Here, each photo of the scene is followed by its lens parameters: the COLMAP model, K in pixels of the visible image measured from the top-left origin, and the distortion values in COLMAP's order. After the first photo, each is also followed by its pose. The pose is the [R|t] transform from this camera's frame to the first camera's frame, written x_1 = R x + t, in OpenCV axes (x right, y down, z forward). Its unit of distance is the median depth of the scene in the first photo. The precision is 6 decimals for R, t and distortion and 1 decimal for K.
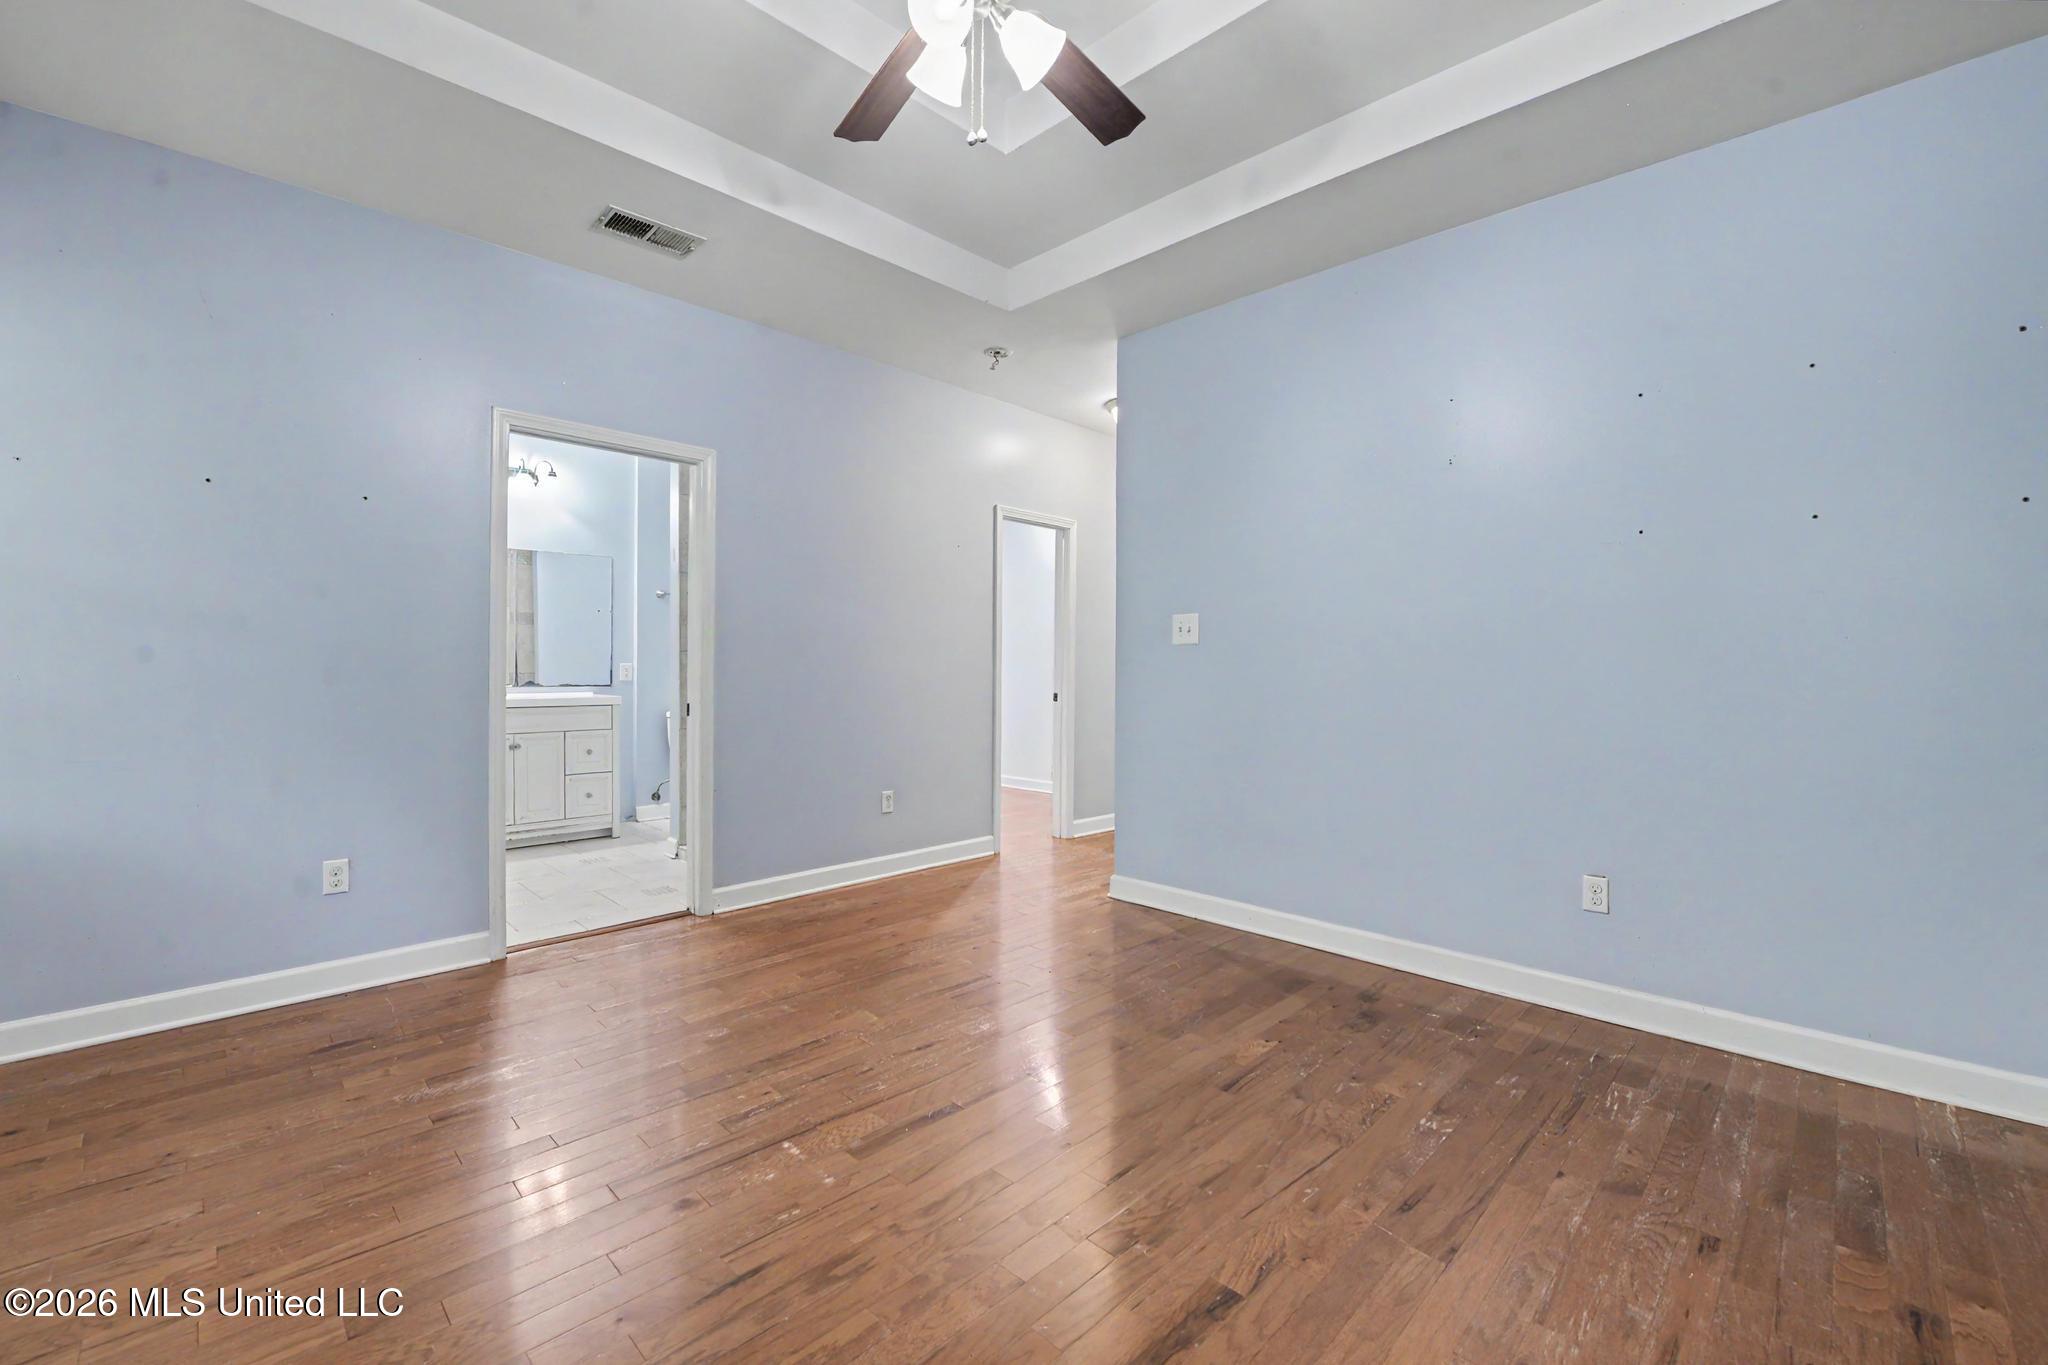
lens RADIAL K [[875.9, 0, 1023.1], [0, 875.9, 678.9], [0, 0, 1]] dist [-0.000360, 0.000044]
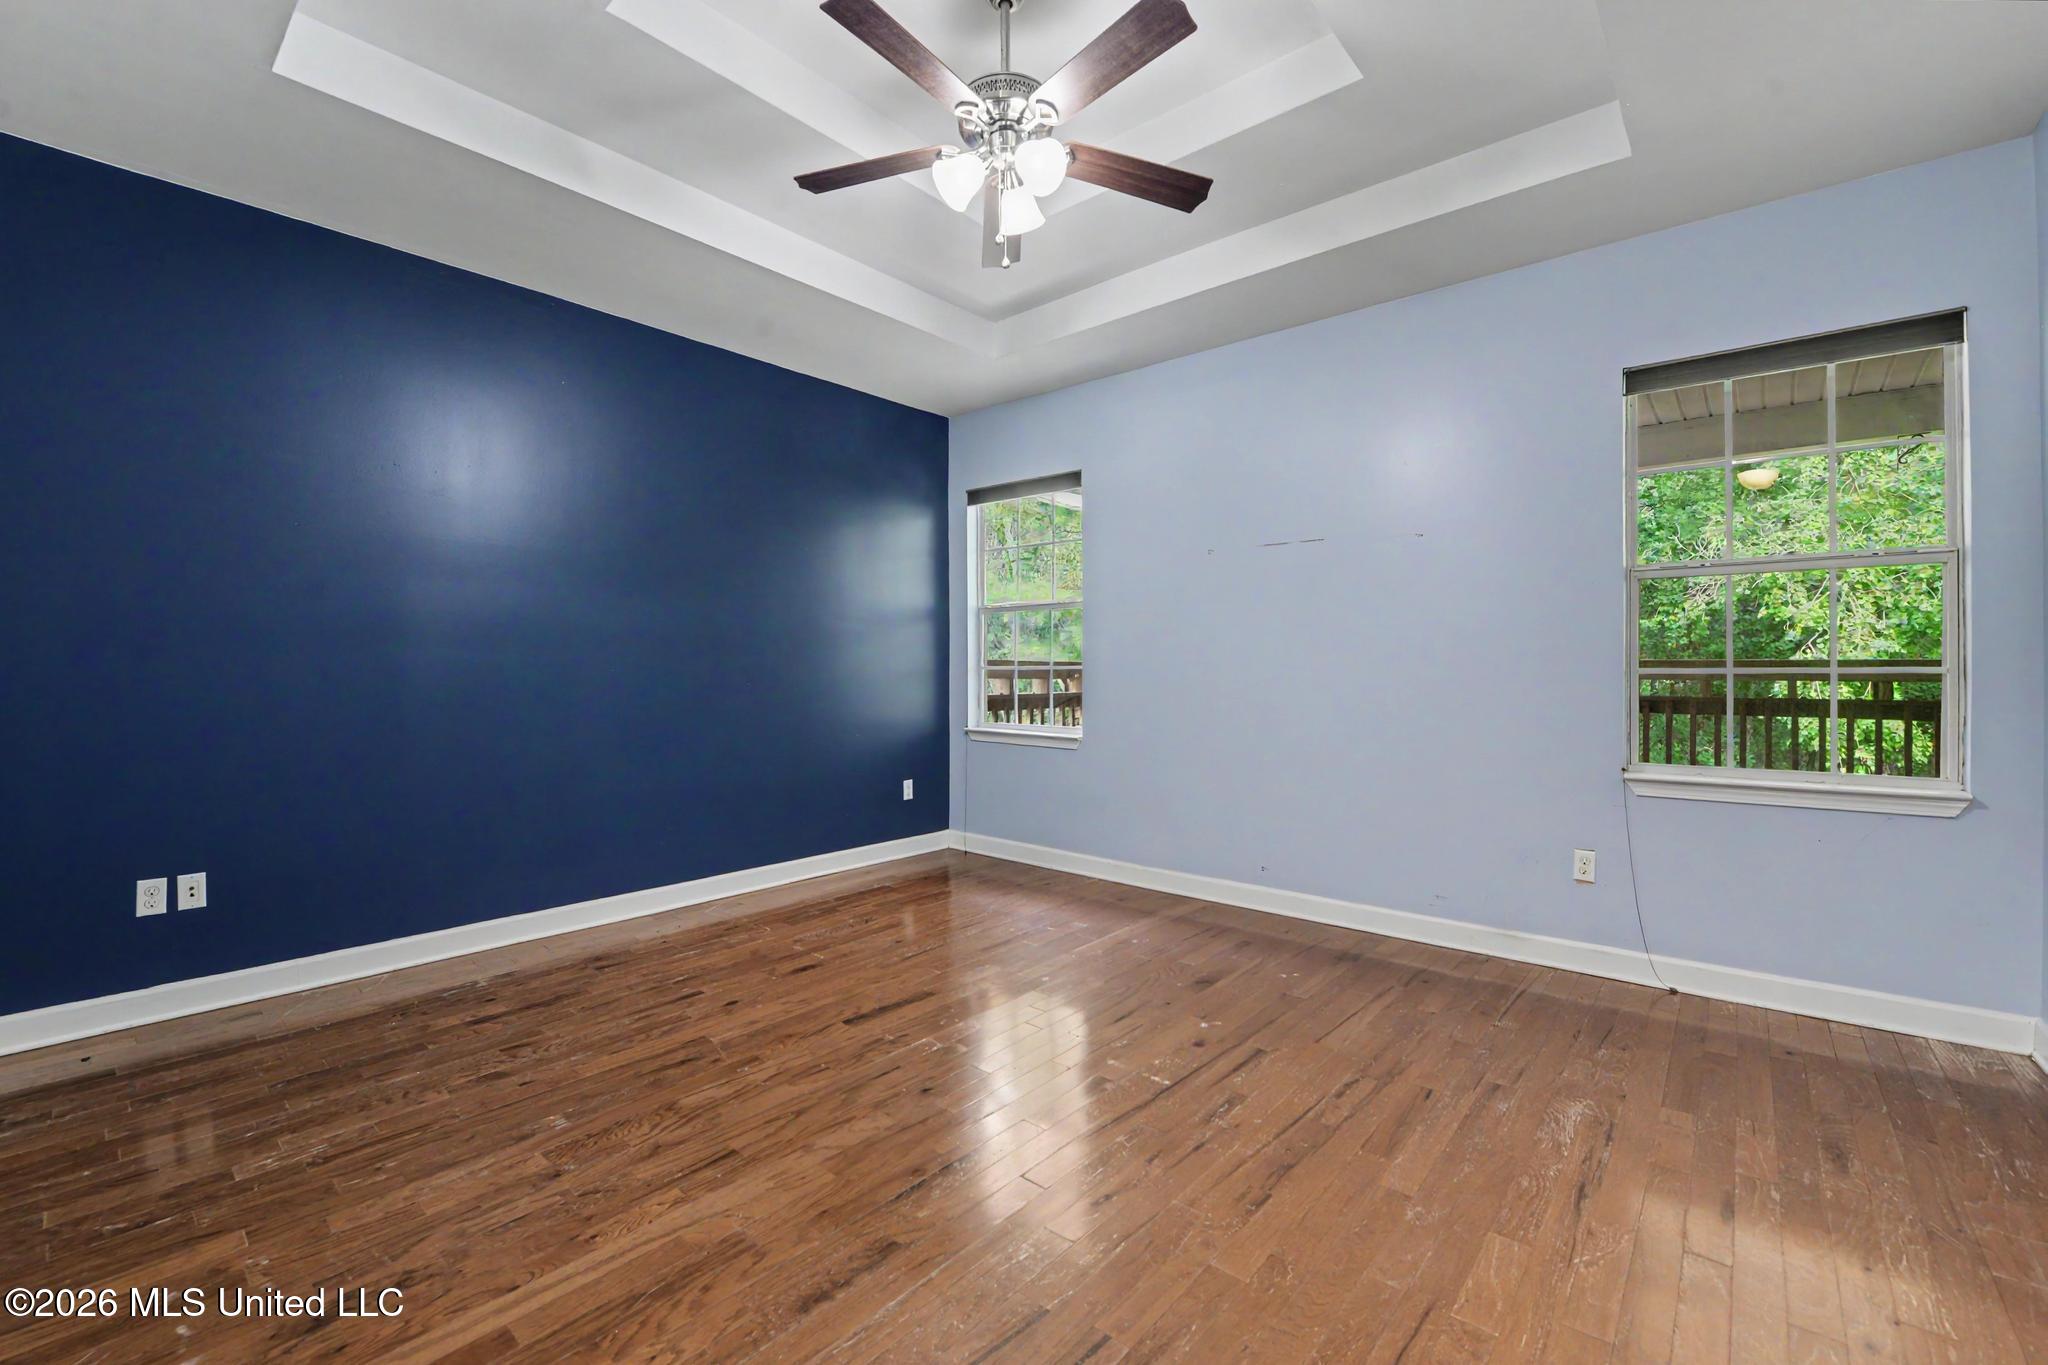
lens RADIAL K [[875.9, 0, 1022.1], [0, 875.9, 671.8], [0, 0, 1]] dist [-0.000360, 0.000044]
pose [[-0.997655, -0.001599, -0.068431, 0.002605], [-0.002708, 0.999867, 0.016108, -0.033916], [0.068396, 0.016256, -0.997526, 2.227598]]
